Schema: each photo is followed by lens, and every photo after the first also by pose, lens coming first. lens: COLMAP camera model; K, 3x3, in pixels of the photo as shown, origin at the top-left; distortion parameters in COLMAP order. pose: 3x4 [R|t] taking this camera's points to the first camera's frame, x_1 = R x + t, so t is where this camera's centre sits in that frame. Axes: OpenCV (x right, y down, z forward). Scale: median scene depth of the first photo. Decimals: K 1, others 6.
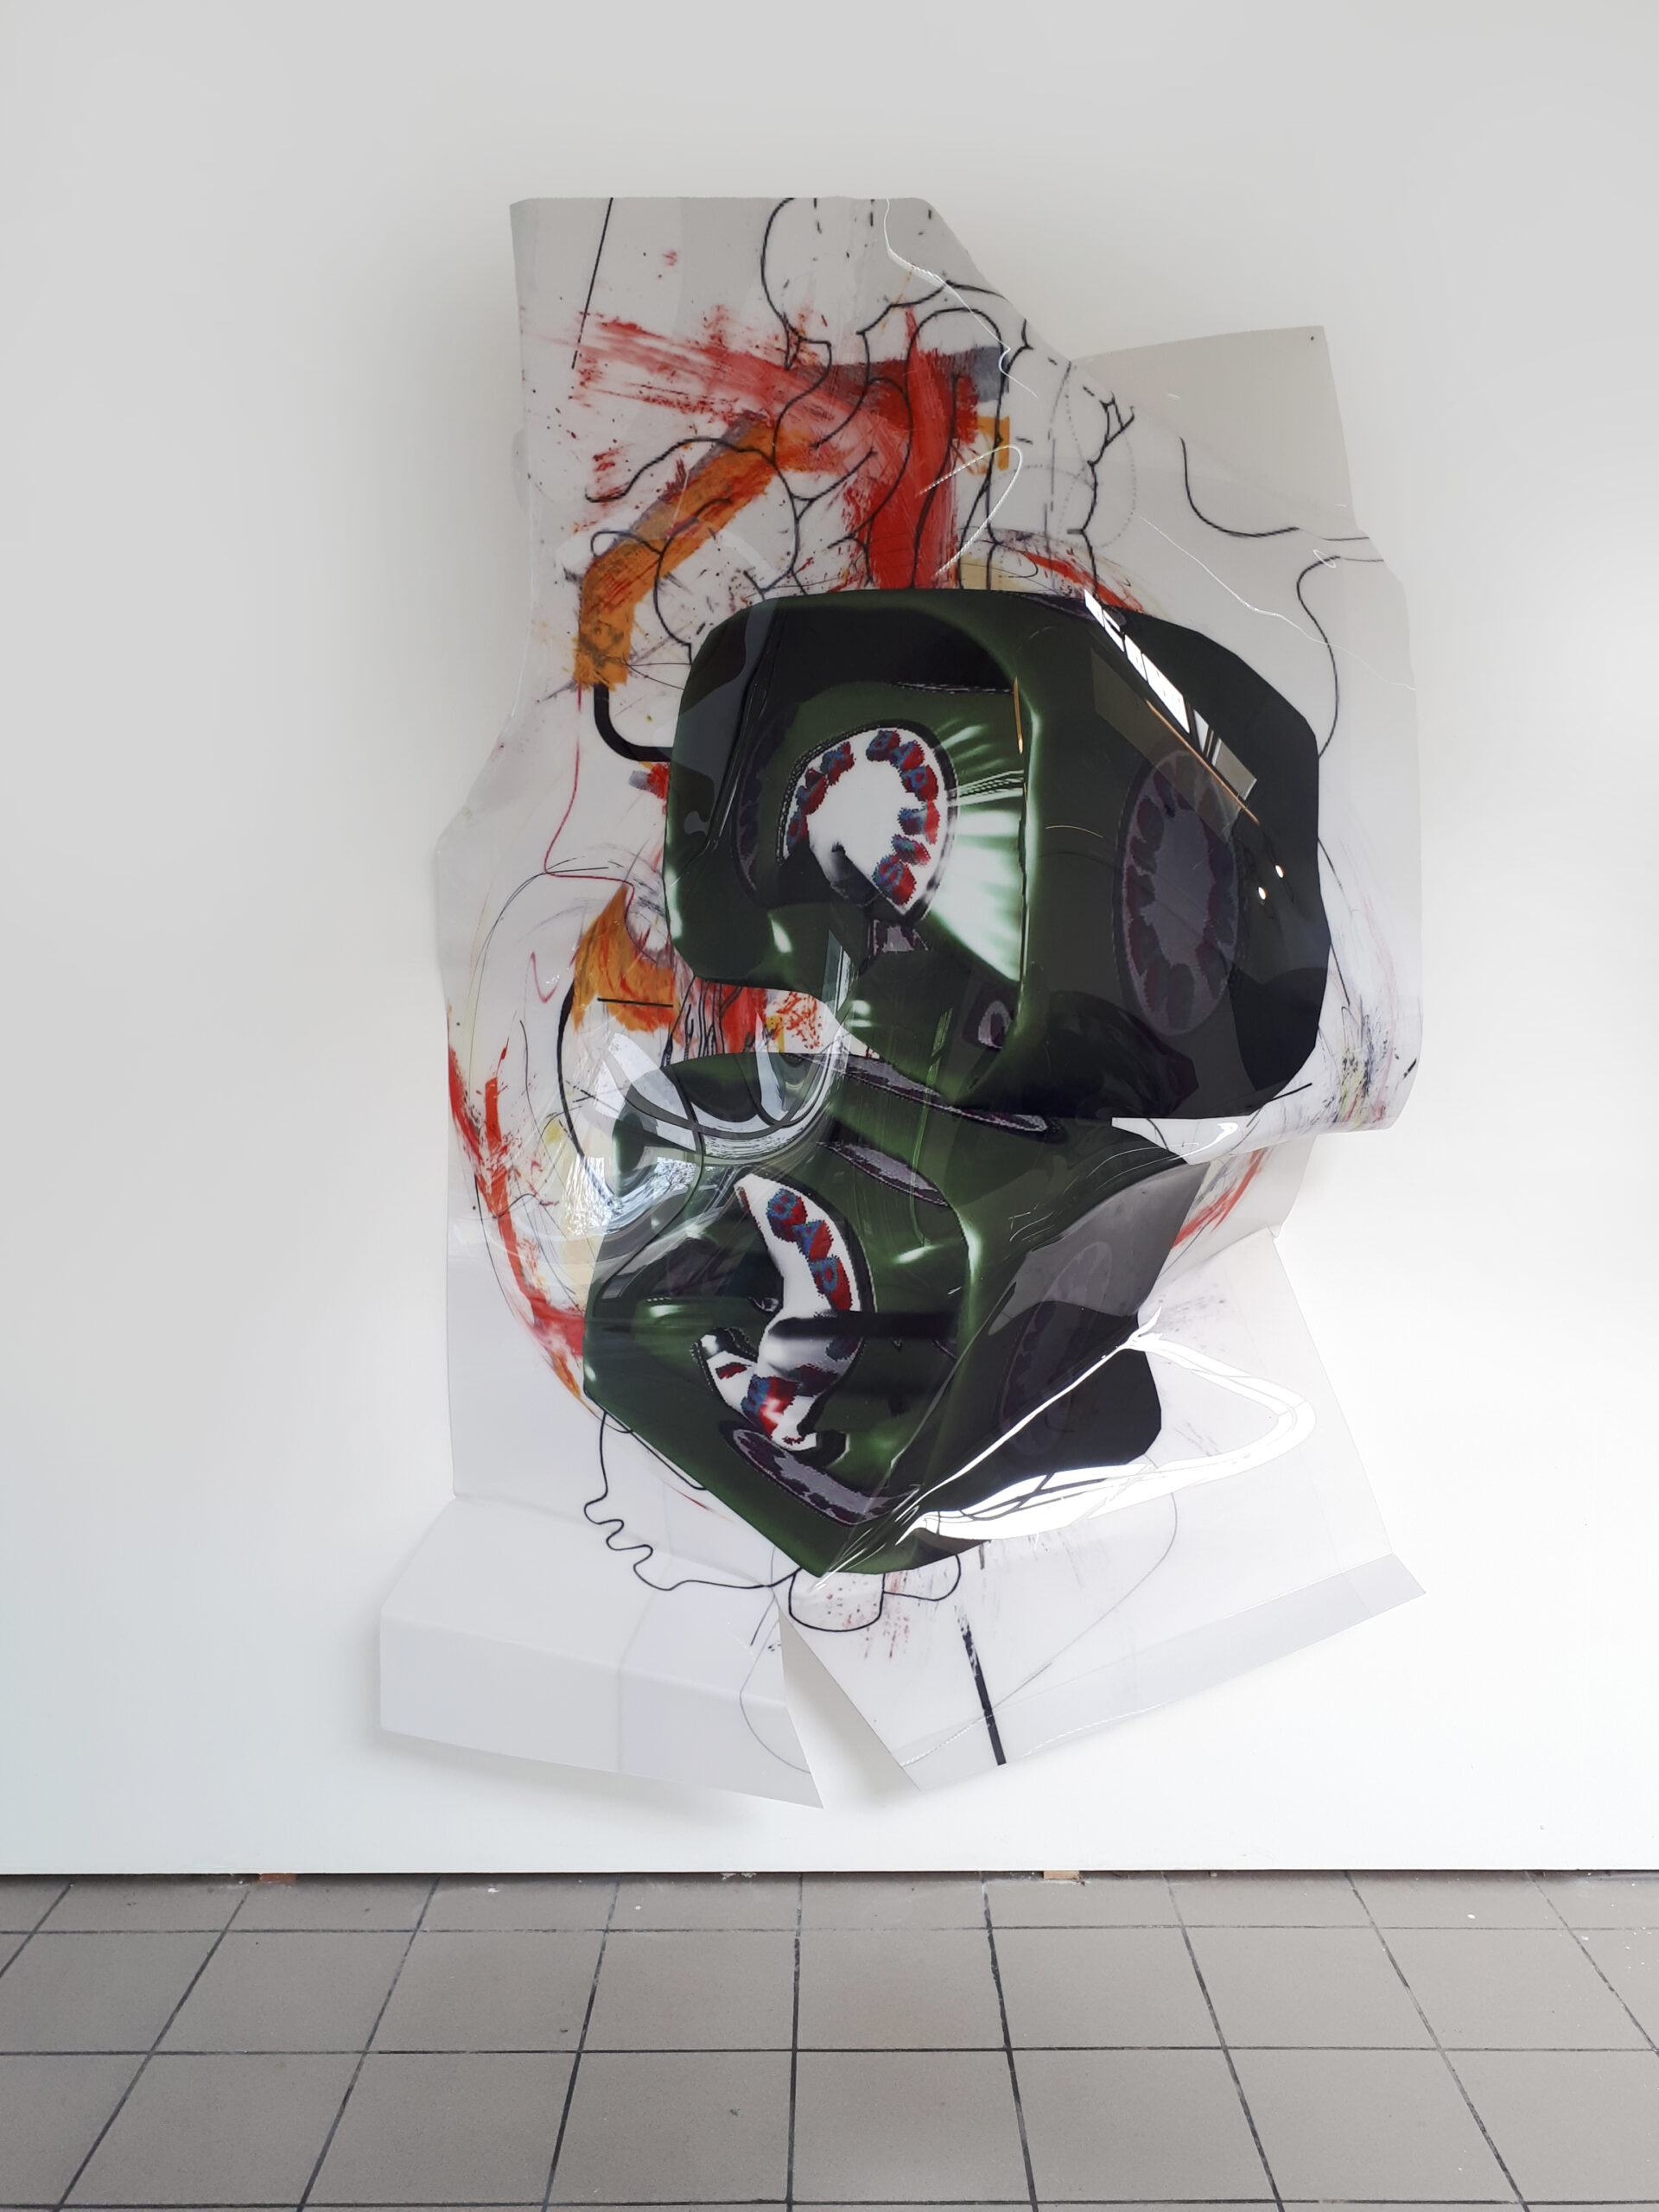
lens RADIAL K [[1720.0, 0, 829.5], [0, 1720.0, 1106.0], [0, 0, 1]] dist [0.064863, 0.000263]
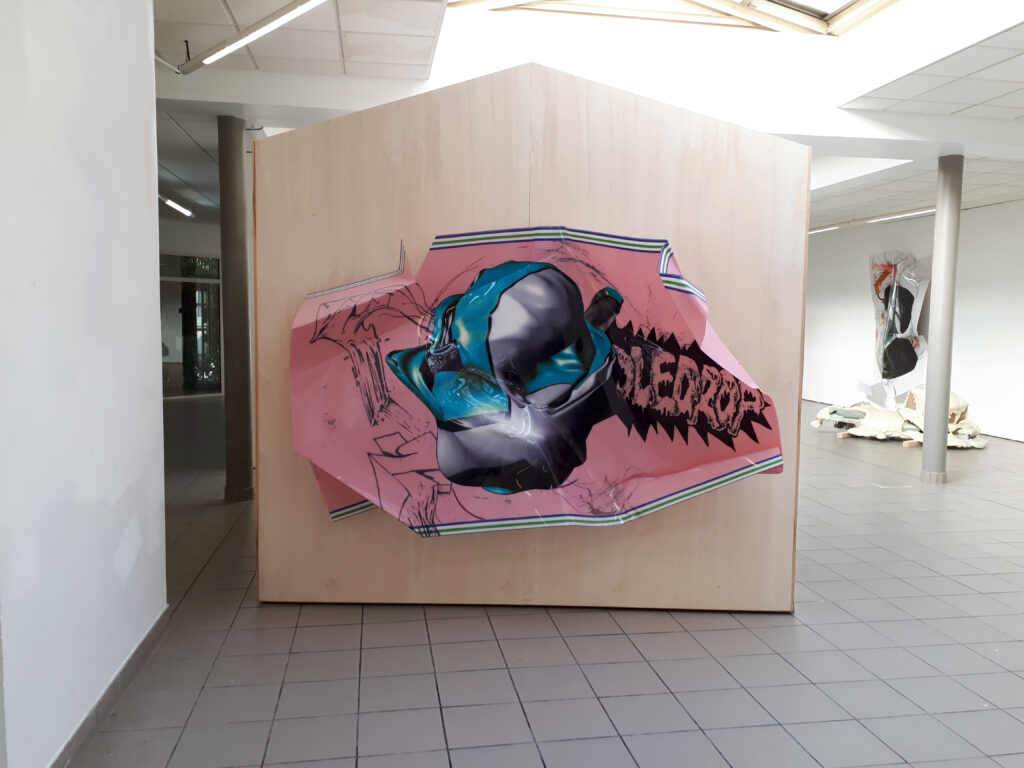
lens RADIAL K [[796.3, 0, 518.7], [0, 796.3, 370.7], [0, 0, 1]] dist [0.064863, 0.000263]
pose [[0.182403, 0.069677, -0.980752, 4.475374], [-0.118622, 0.991759, 0.048398, 0.258735], [0.976042, 0.107511, 0.189165, -2.113424]]
